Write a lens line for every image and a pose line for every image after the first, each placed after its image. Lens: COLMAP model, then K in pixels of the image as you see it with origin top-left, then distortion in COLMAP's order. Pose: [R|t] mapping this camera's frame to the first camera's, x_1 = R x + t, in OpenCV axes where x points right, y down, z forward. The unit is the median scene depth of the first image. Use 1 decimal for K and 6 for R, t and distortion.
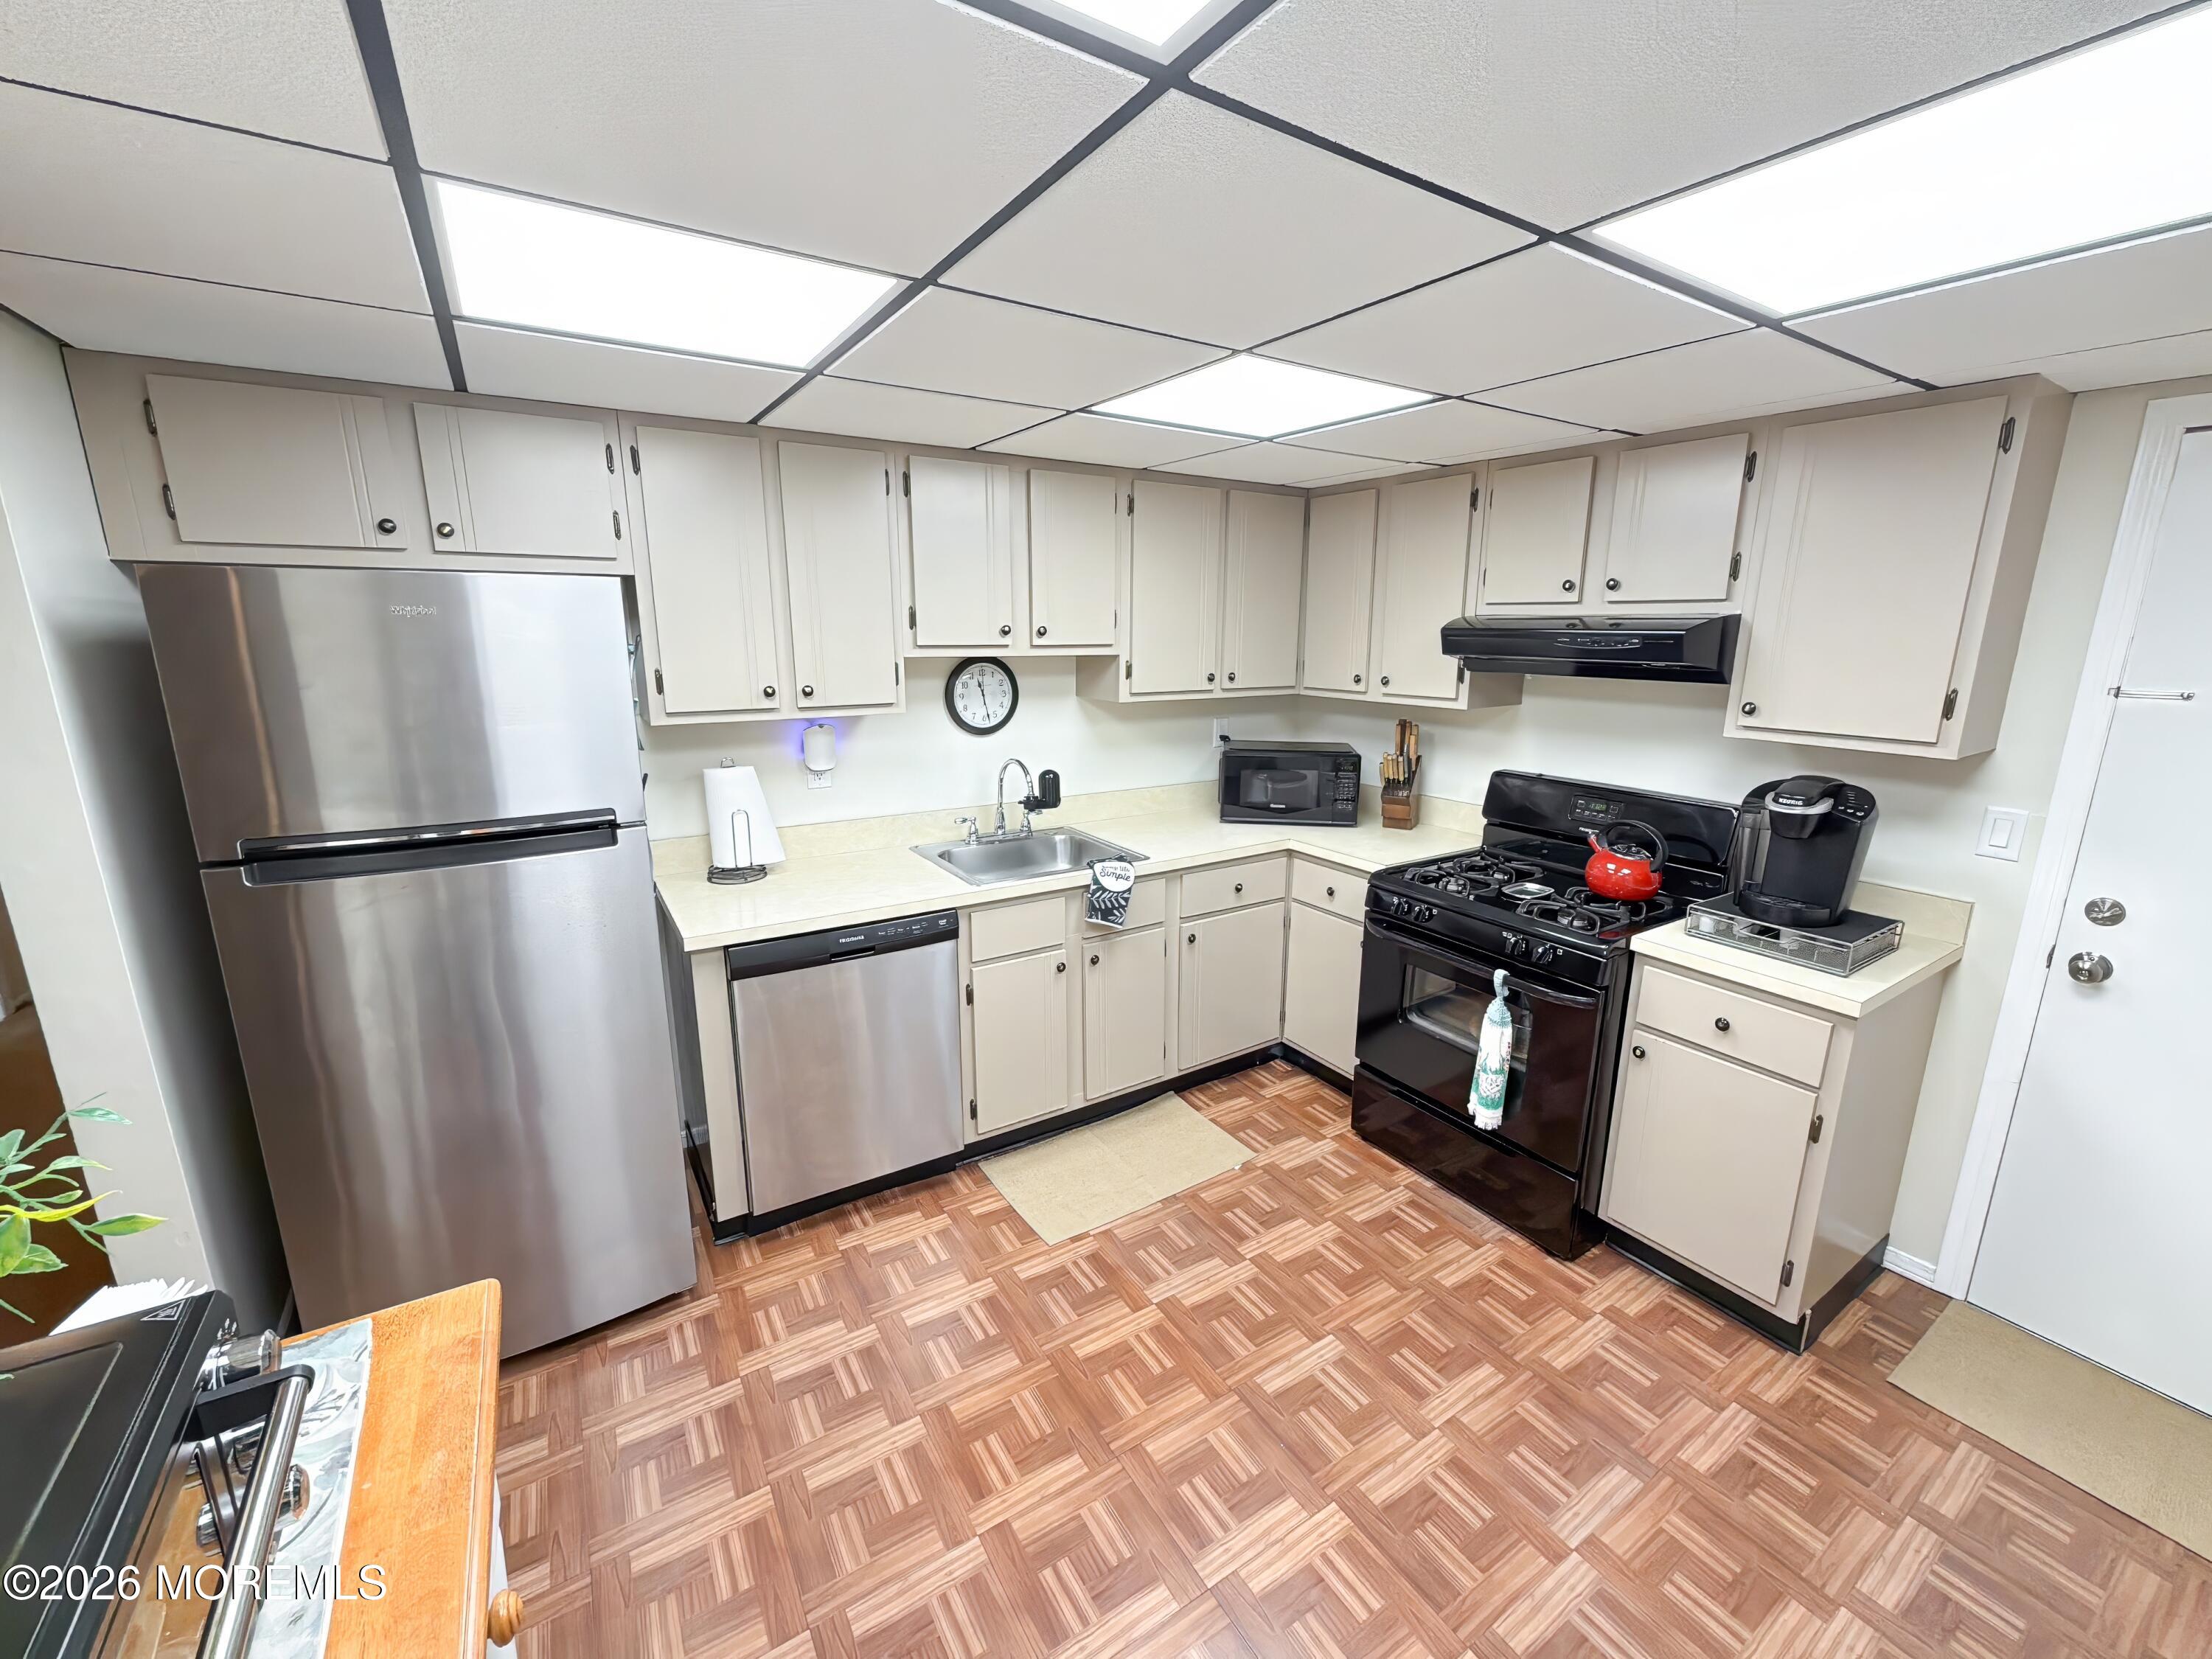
lens RADIAL K [[894.9, 0, 1109.6], [0, 894.9, 826.4], [0, 0, 1]] dist [-0.001242, -0.000904]
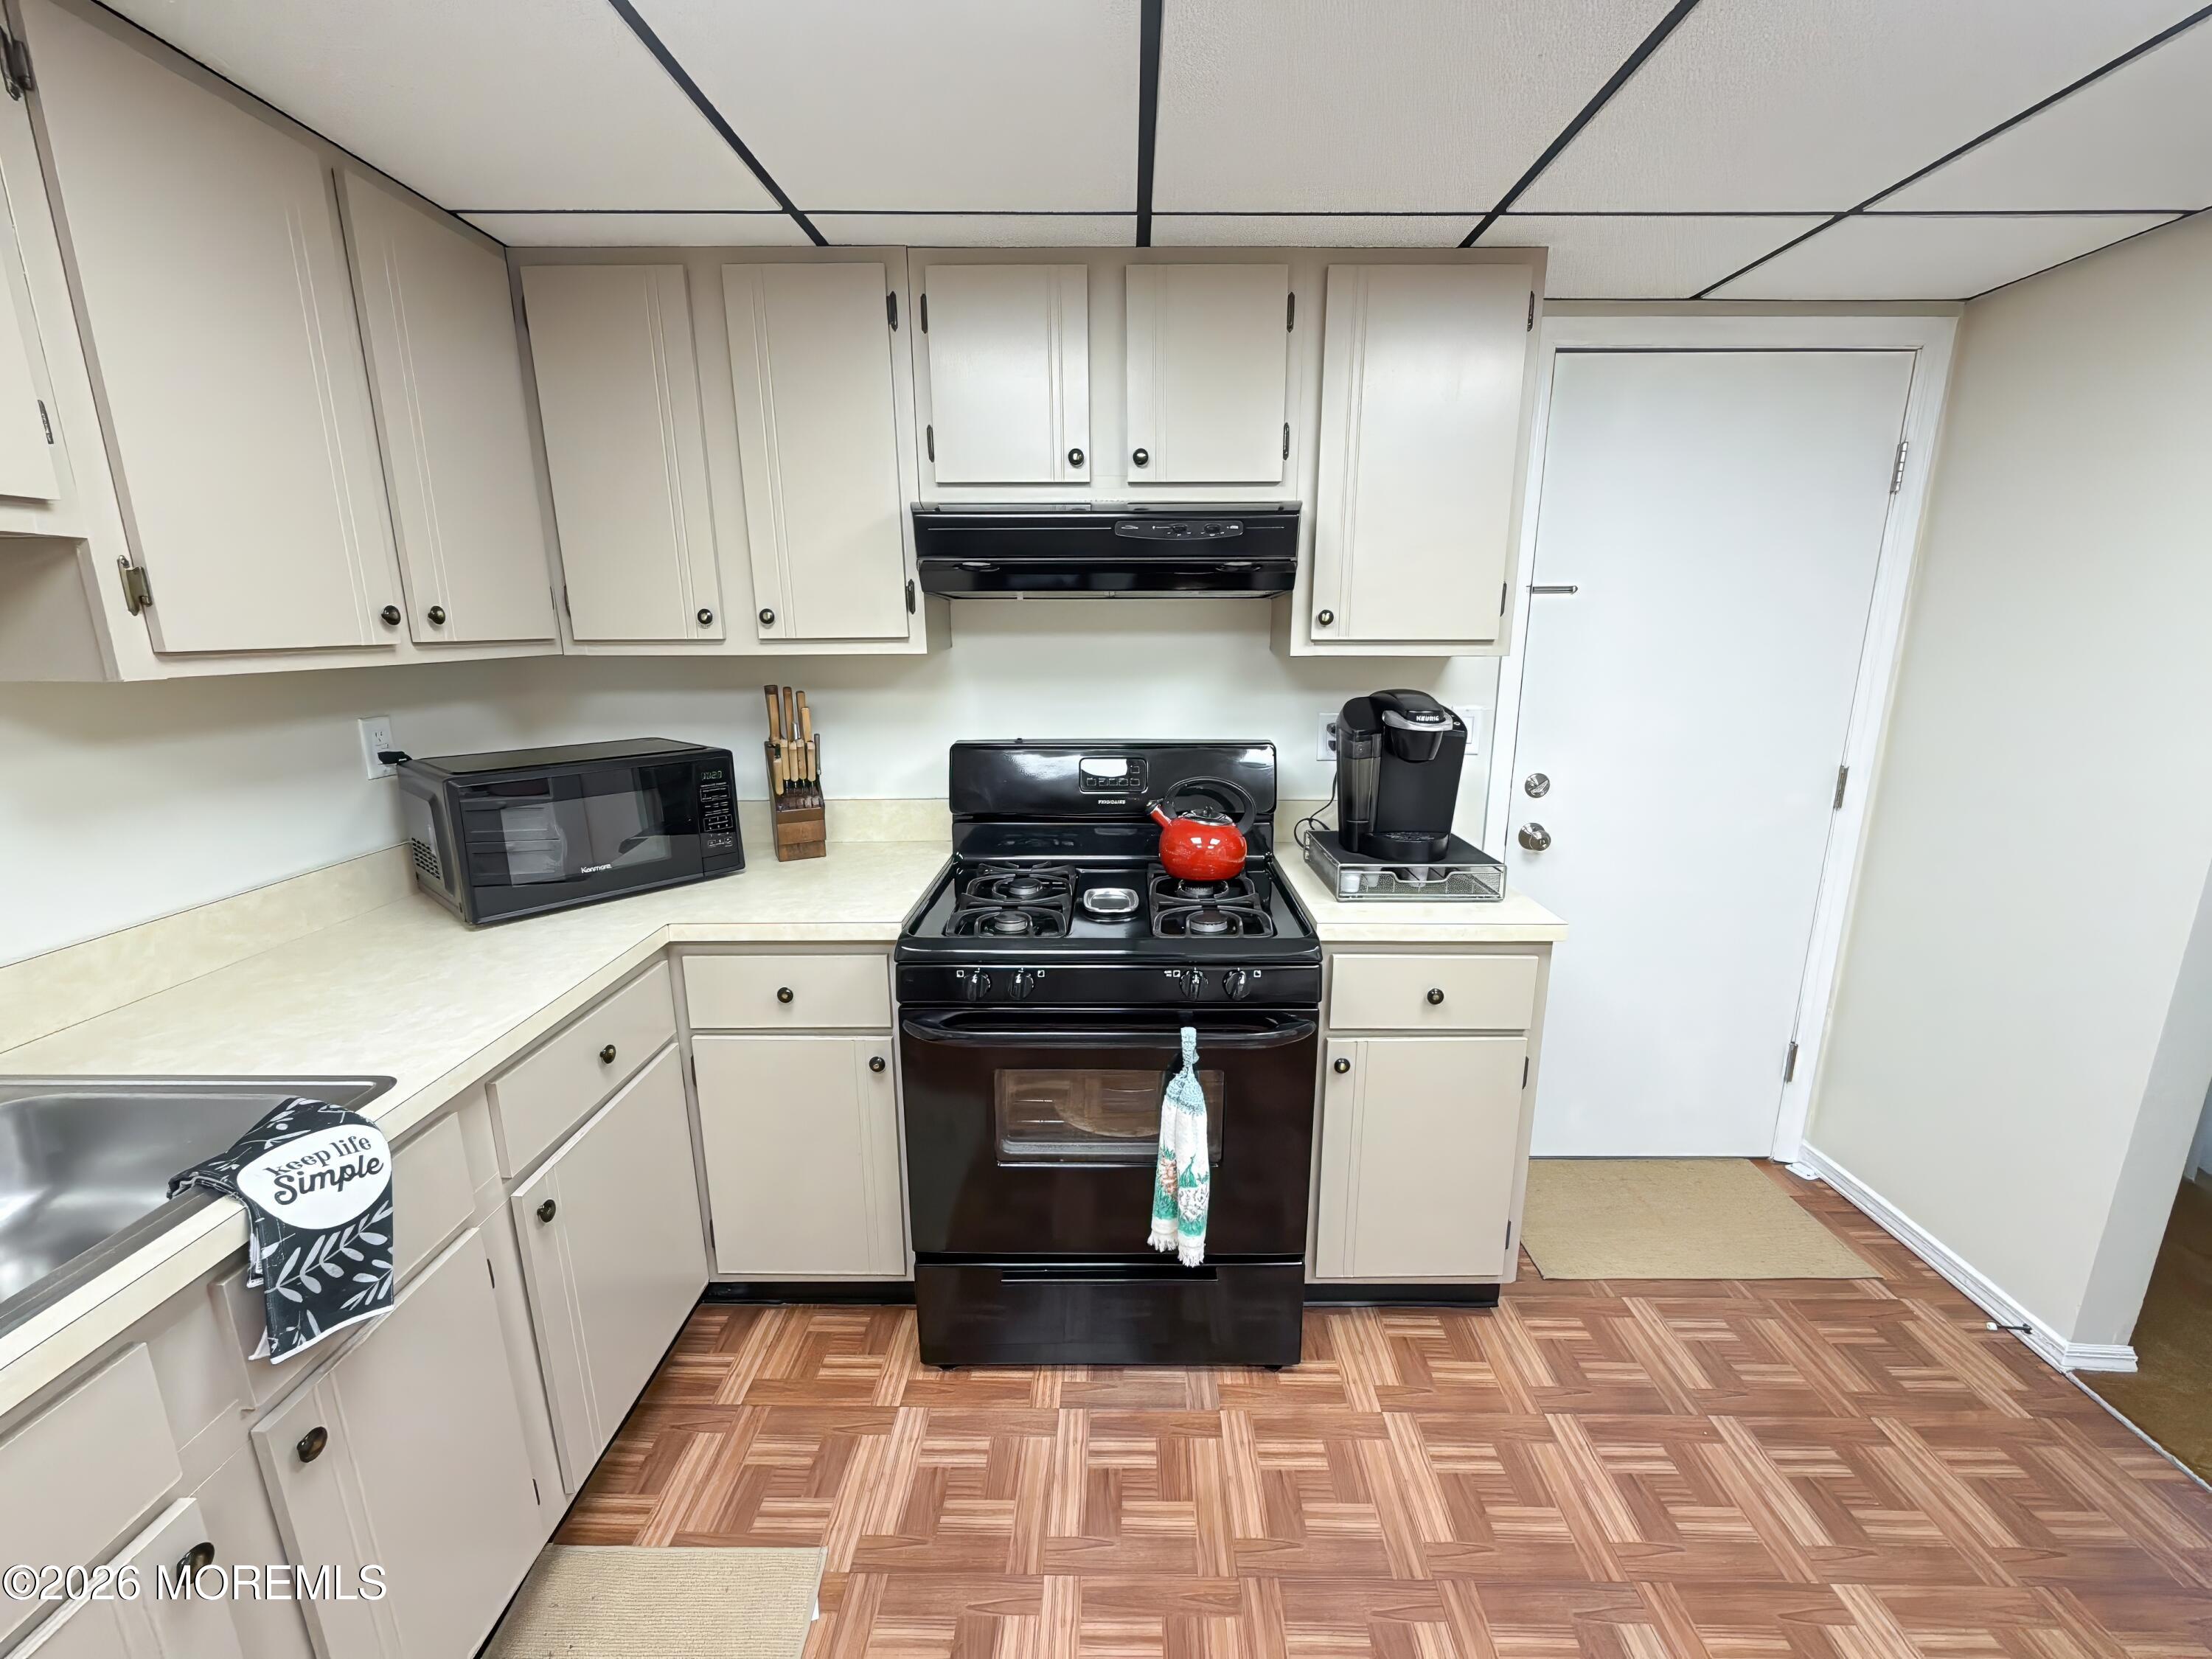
lens RADIAL K [[894.9, 0, 1117.1], [0, 894.9, 824.7], [0, 0, 1]] dist [-0.001242, -0.000904]
pose [[0.541828, -0.192438, 0.818163, -0.081591], [0.190382, 0.976235, 0.103538, -0.052357], [-0.818644, 0.099663, 0.565588, 0.553103]]
